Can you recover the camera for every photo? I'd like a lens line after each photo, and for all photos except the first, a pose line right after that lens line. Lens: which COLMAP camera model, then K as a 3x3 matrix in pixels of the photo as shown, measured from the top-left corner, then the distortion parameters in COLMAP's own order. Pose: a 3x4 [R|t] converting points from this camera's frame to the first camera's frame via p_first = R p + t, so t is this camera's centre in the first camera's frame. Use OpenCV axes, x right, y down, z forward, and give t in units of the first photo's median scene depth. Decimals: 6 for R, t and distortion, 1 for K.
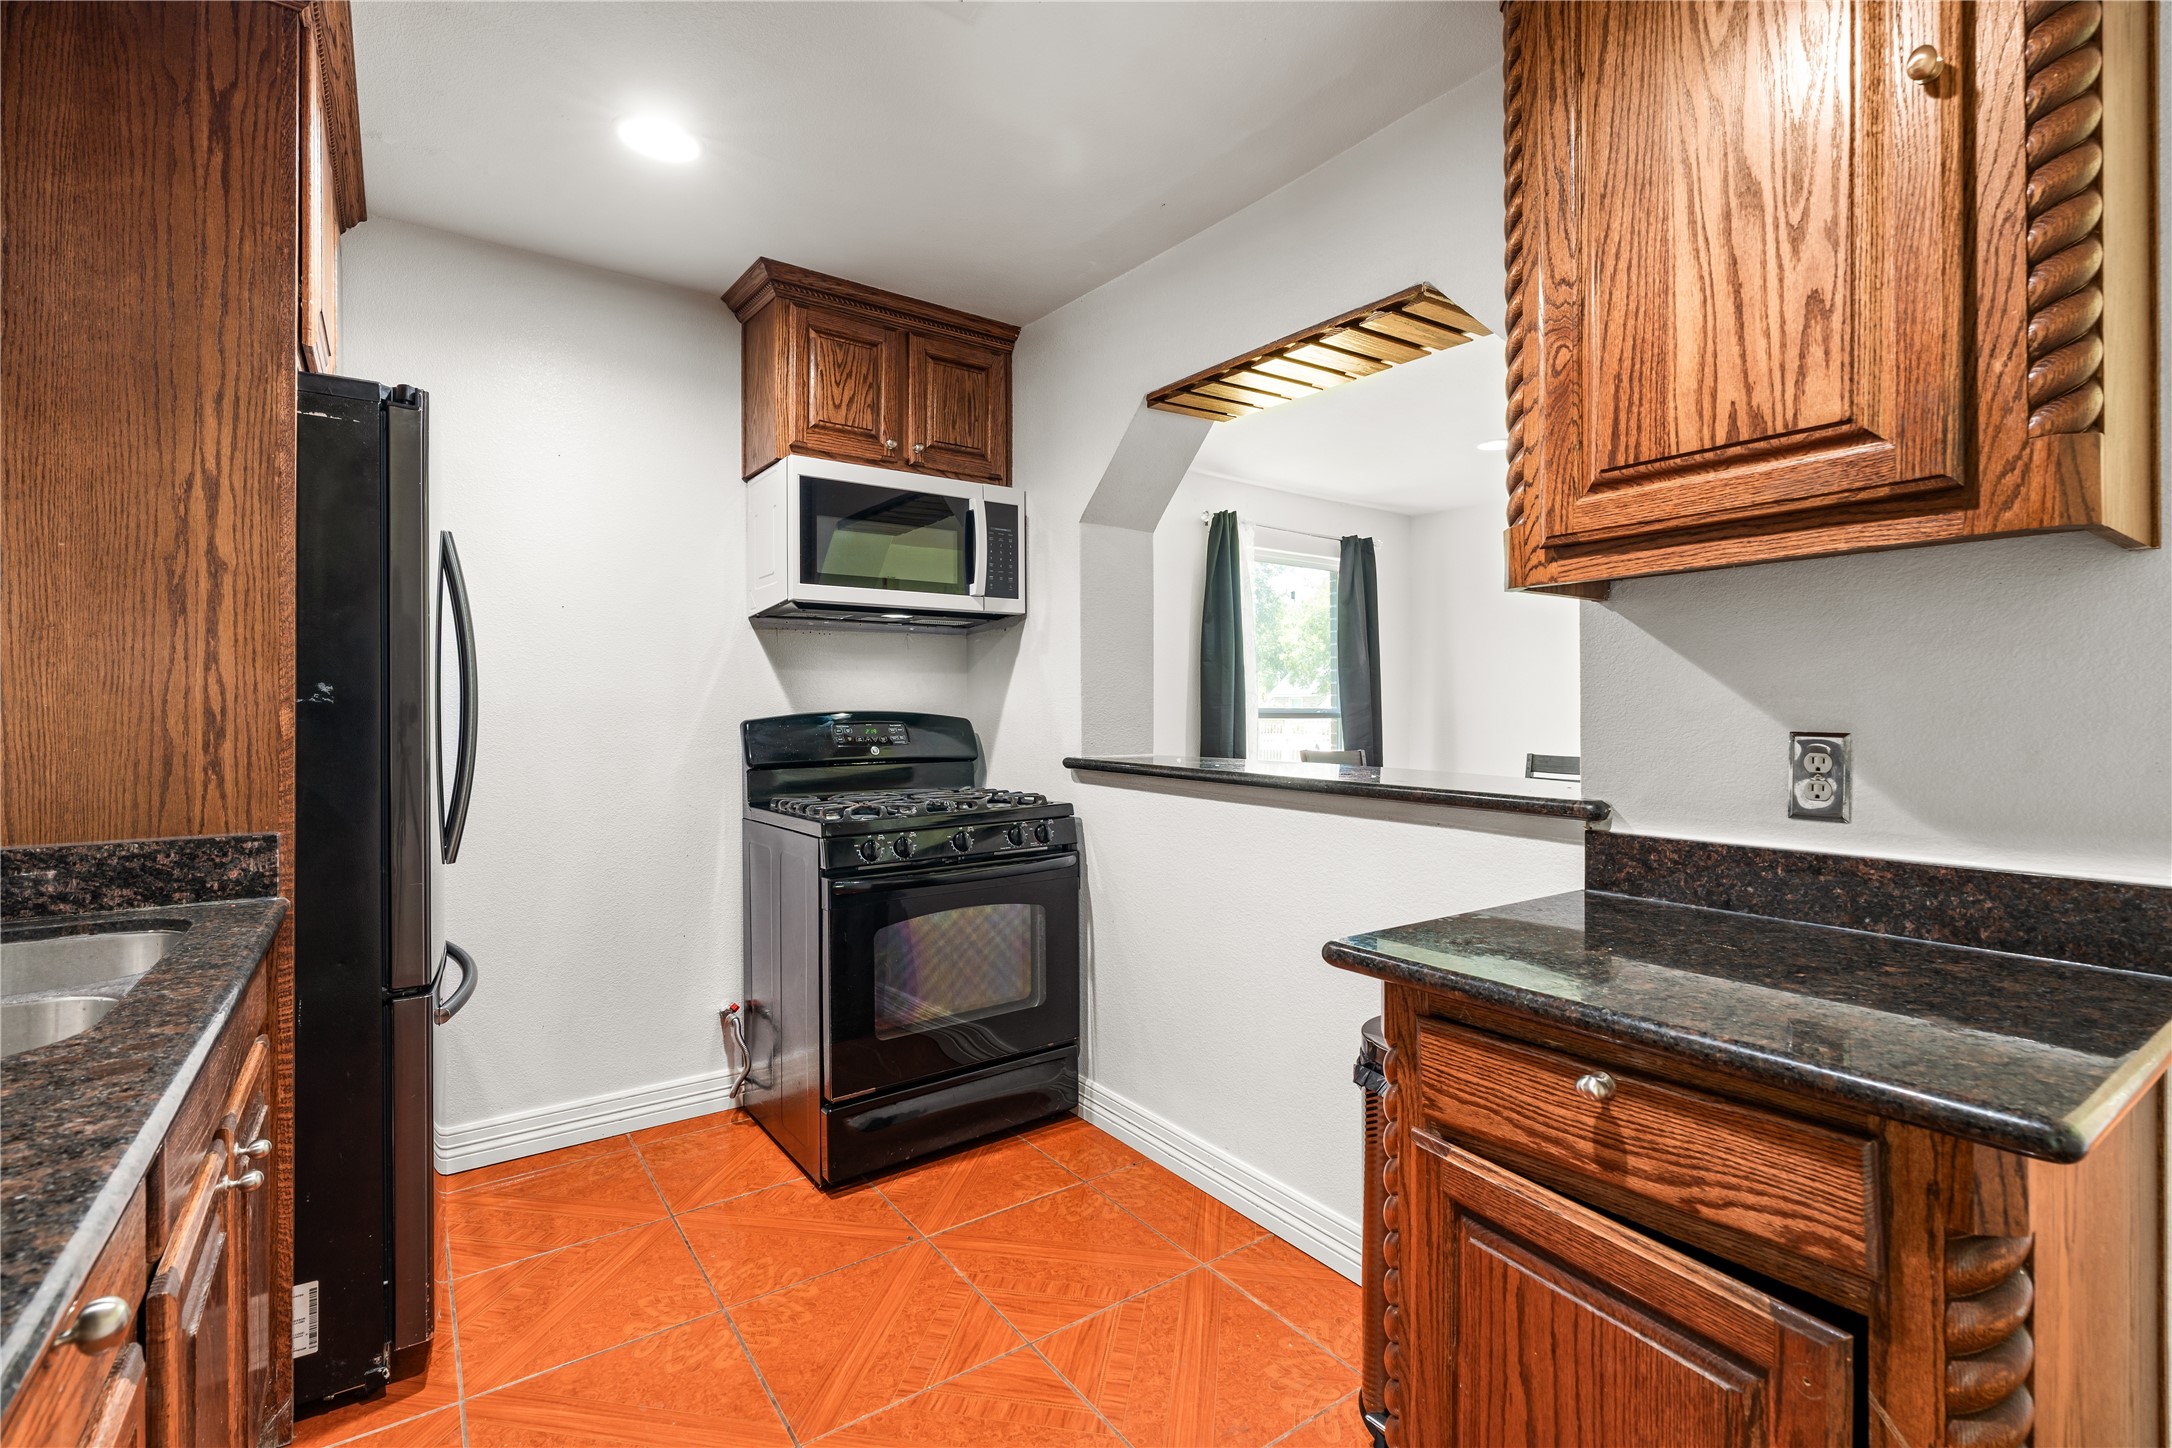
lens RADIAL K [[977.4, 0, 1084.7], [0, 977.4, 717.4], [0, 0, 1]] dist [-0.005563, 0.001421]
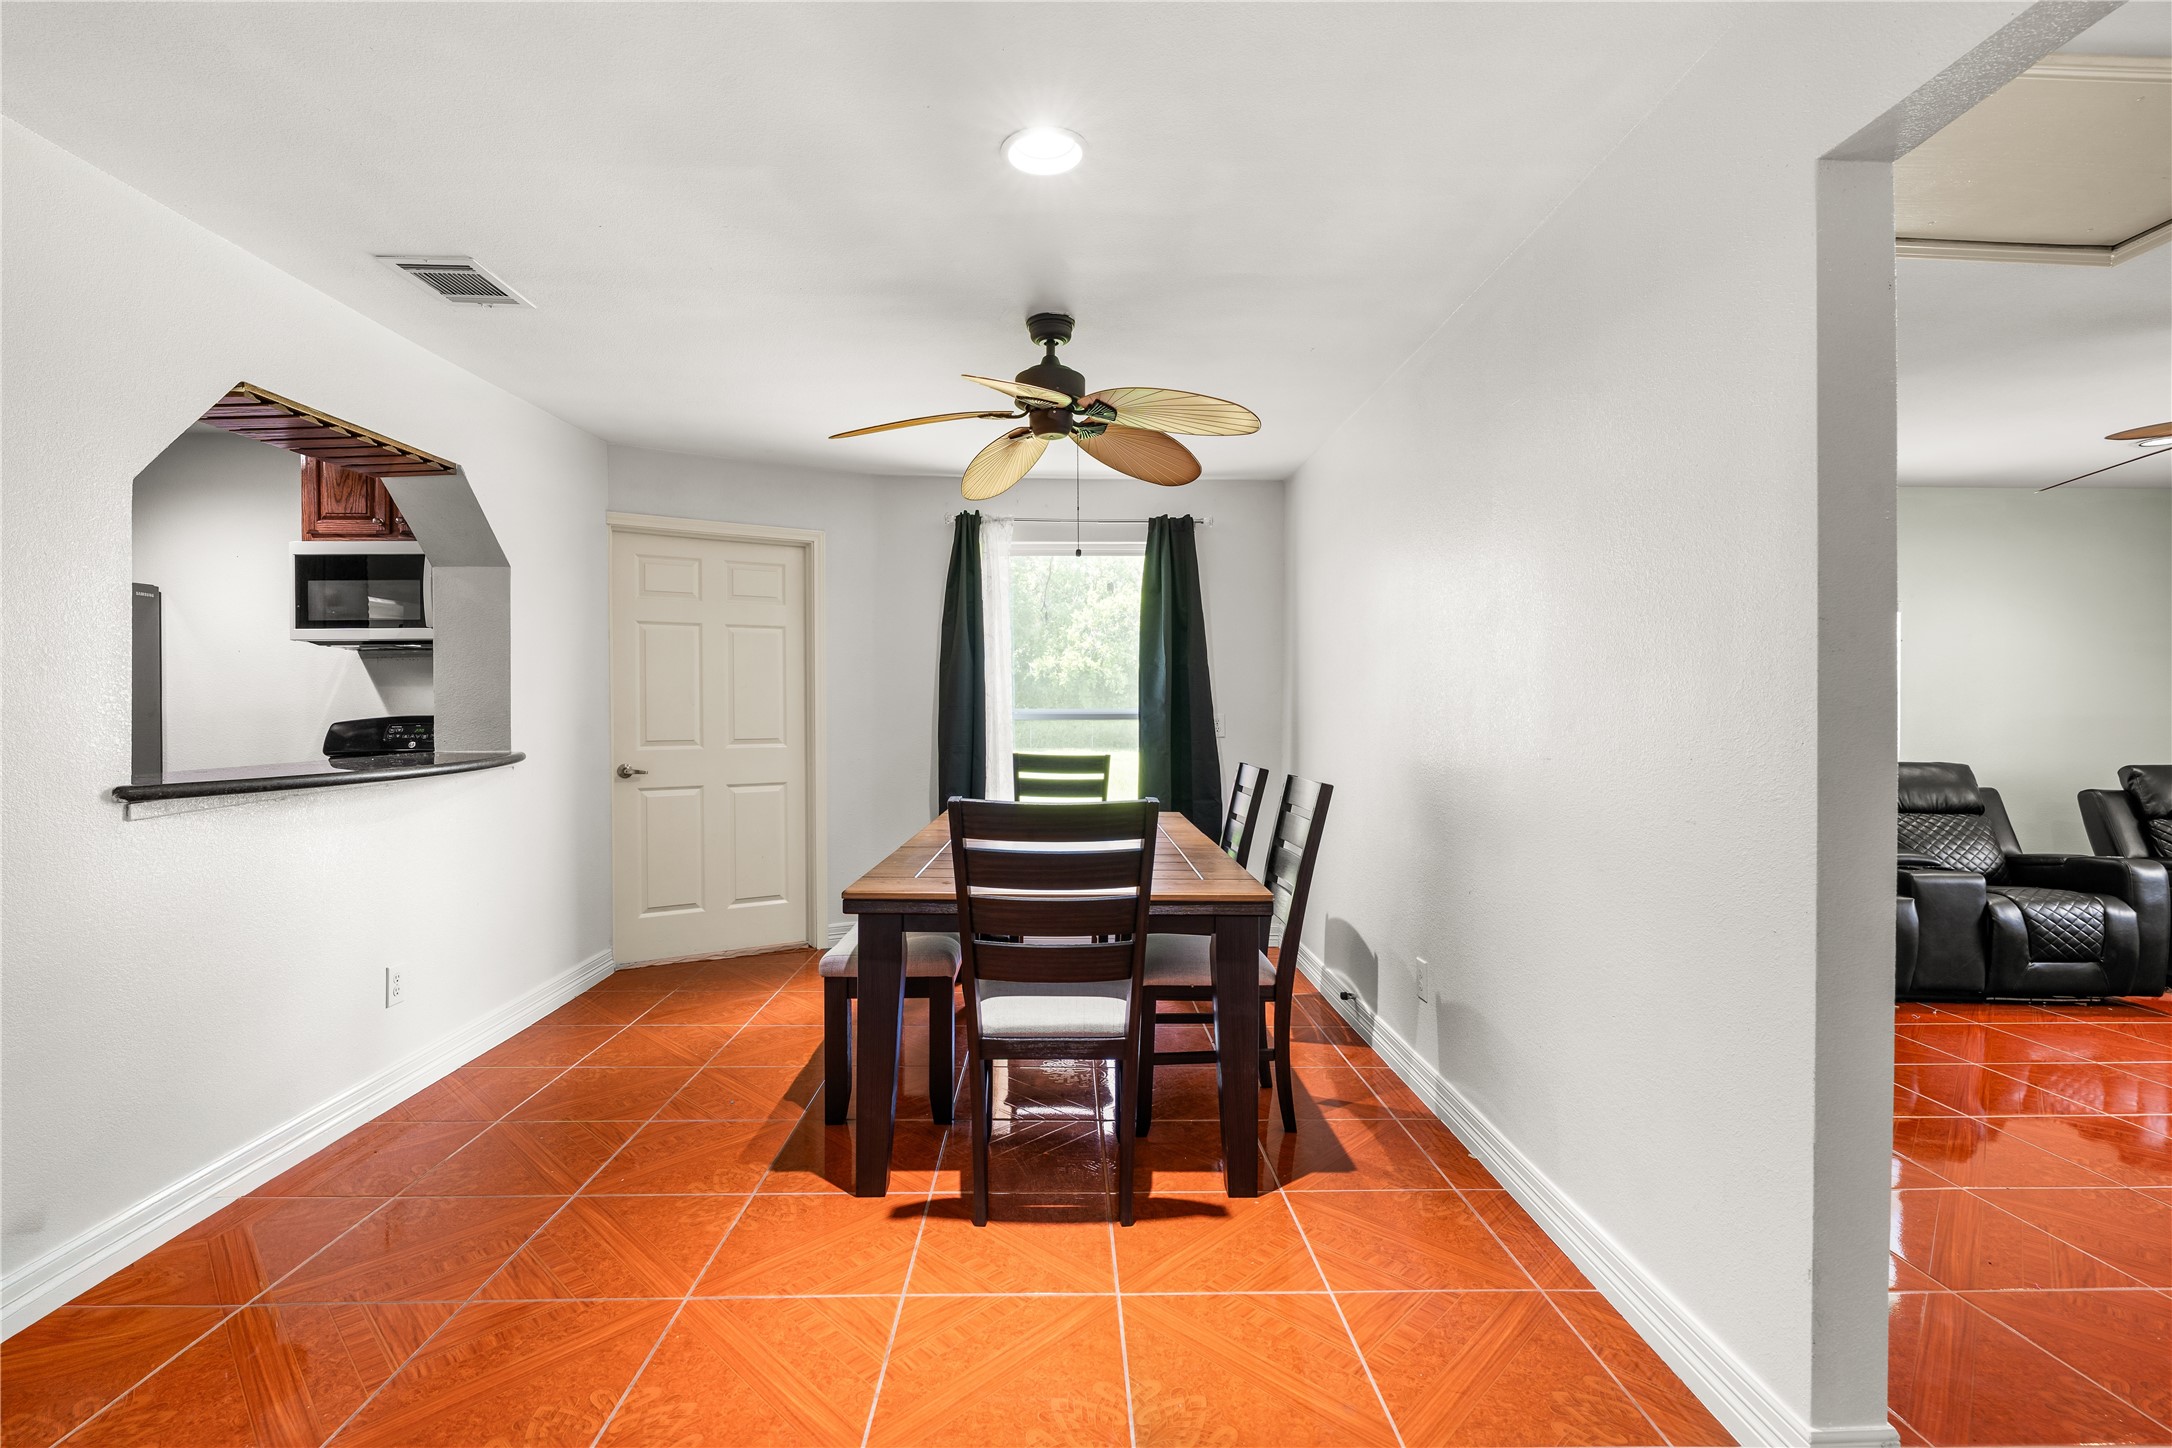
lens RADIAL K [[977.4, 0, 1084.7], [0, 977.4, 717.4], [0, 0, 1]] dist [-0.005563, 0.001421]
pose [[0.825386, 0.000543, -0.564568, 2.432361], [0.000194, 0.999999, 0.001244, -0.009439], [0.564568, -0.001136, 0.825386, 0.753144]]
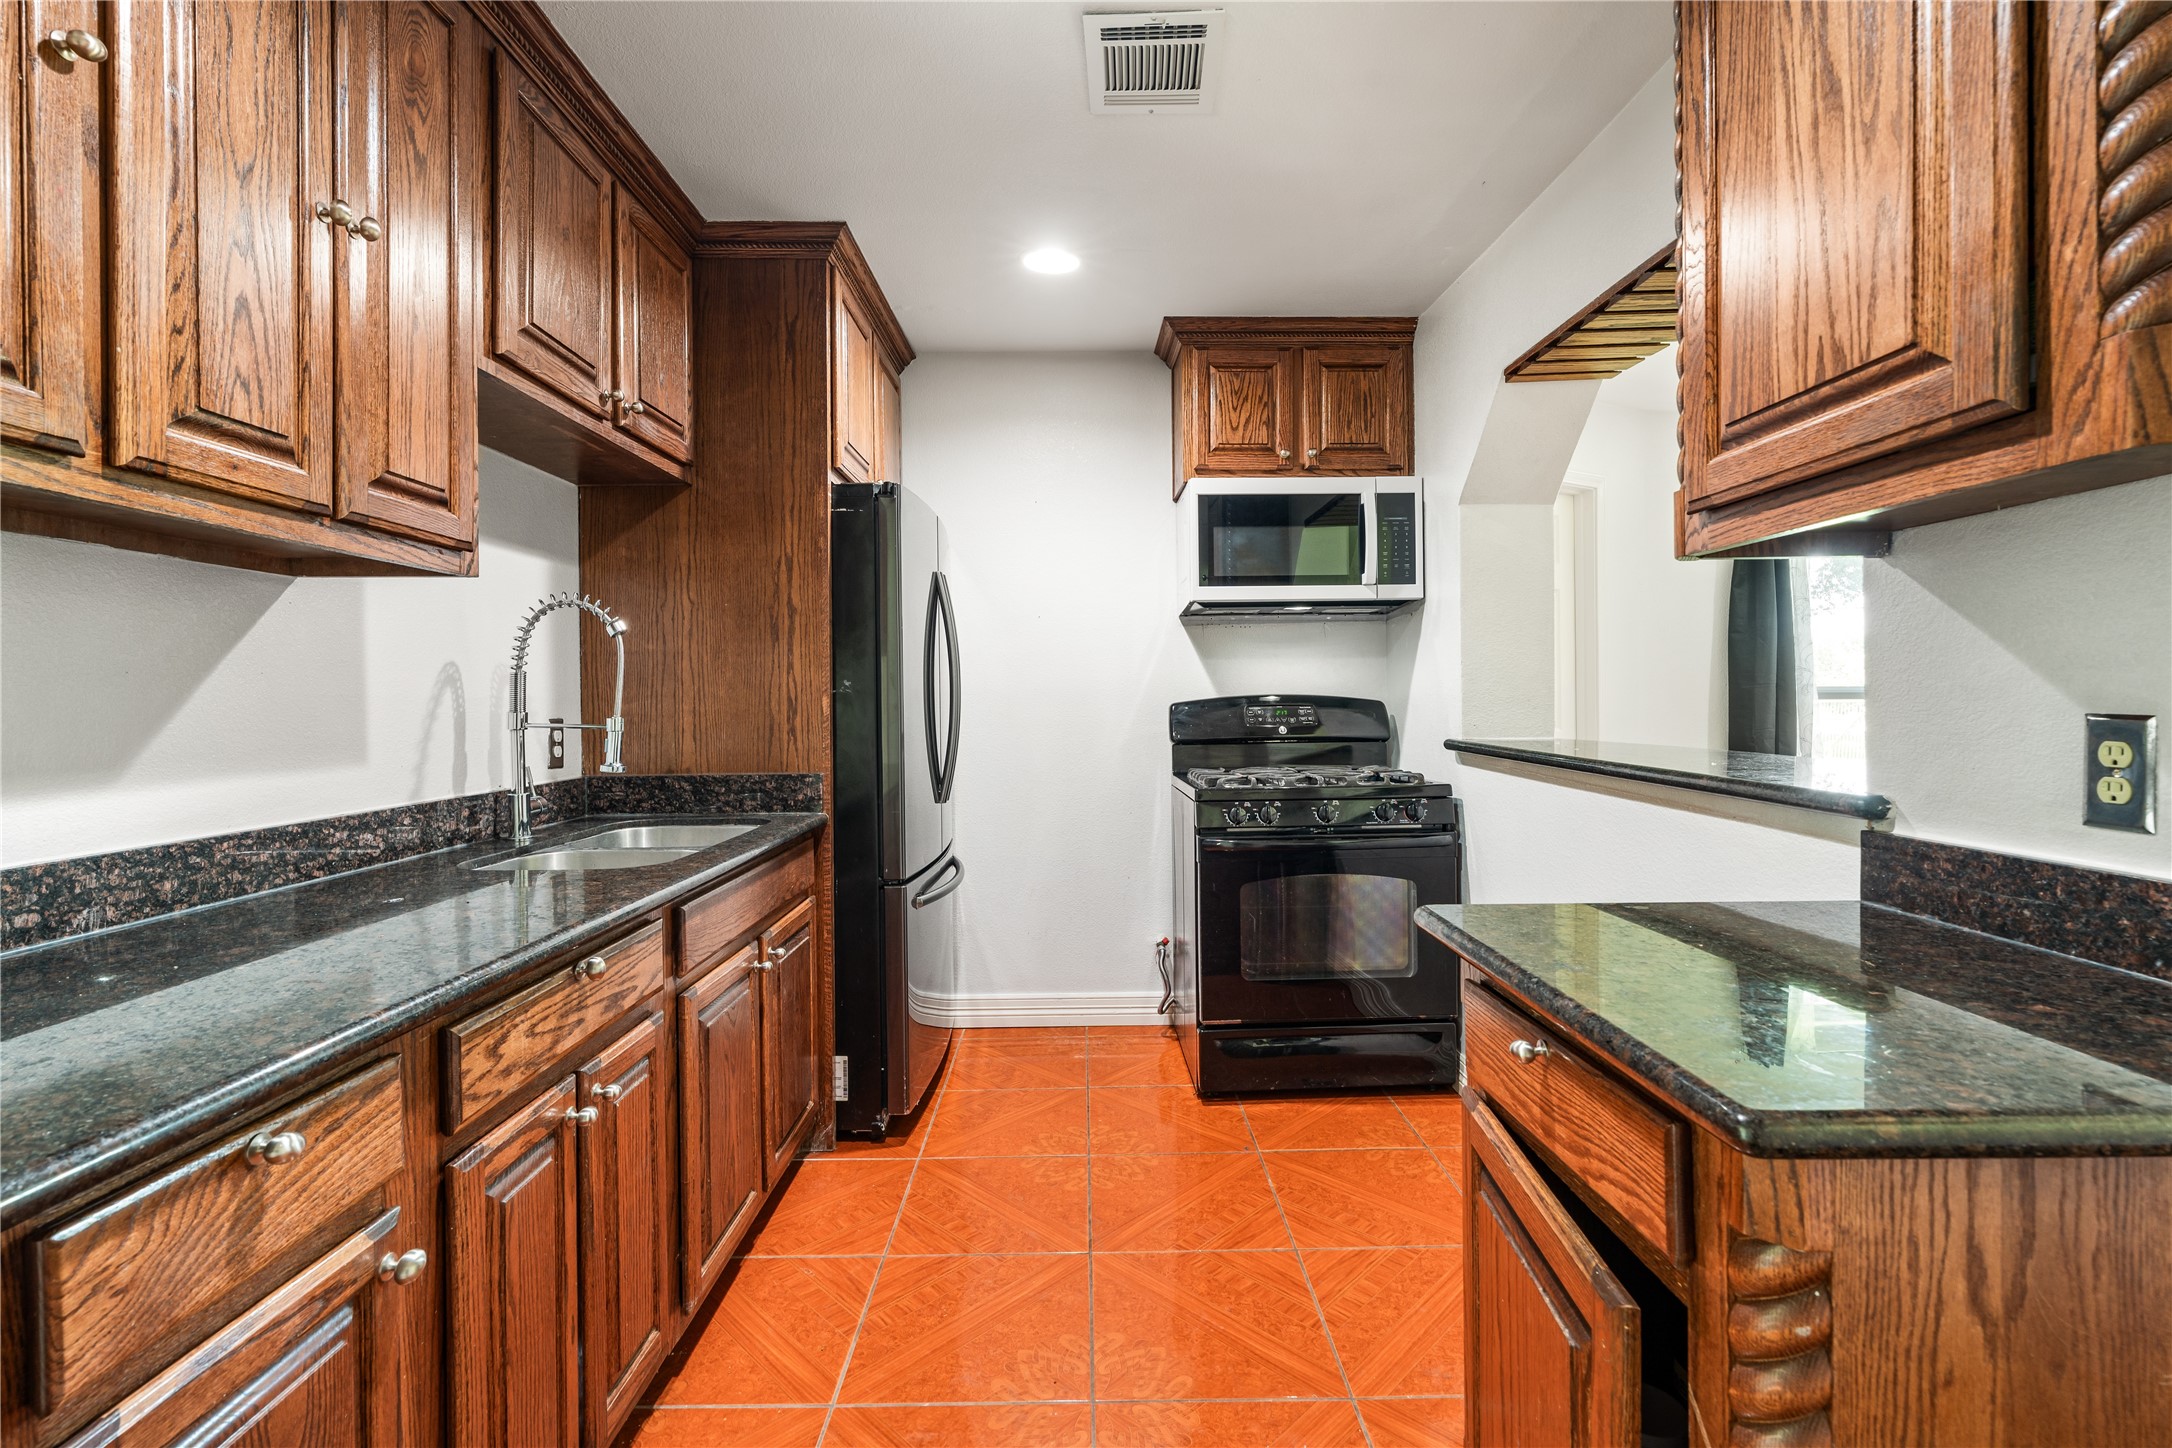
lens RADIAL K [[977.4, 0, 1084.7], [0, 977.4, 717.4], [0, 0, 1]] dist [-0.005563, 0.001421]
pose [[0.818063, 0.005710, -0.575101, 0.446174], [0.004012, 0.999870, 0.015634, 0.002121], [0.575115, -0.015097, 0.817933, -0.072992]]
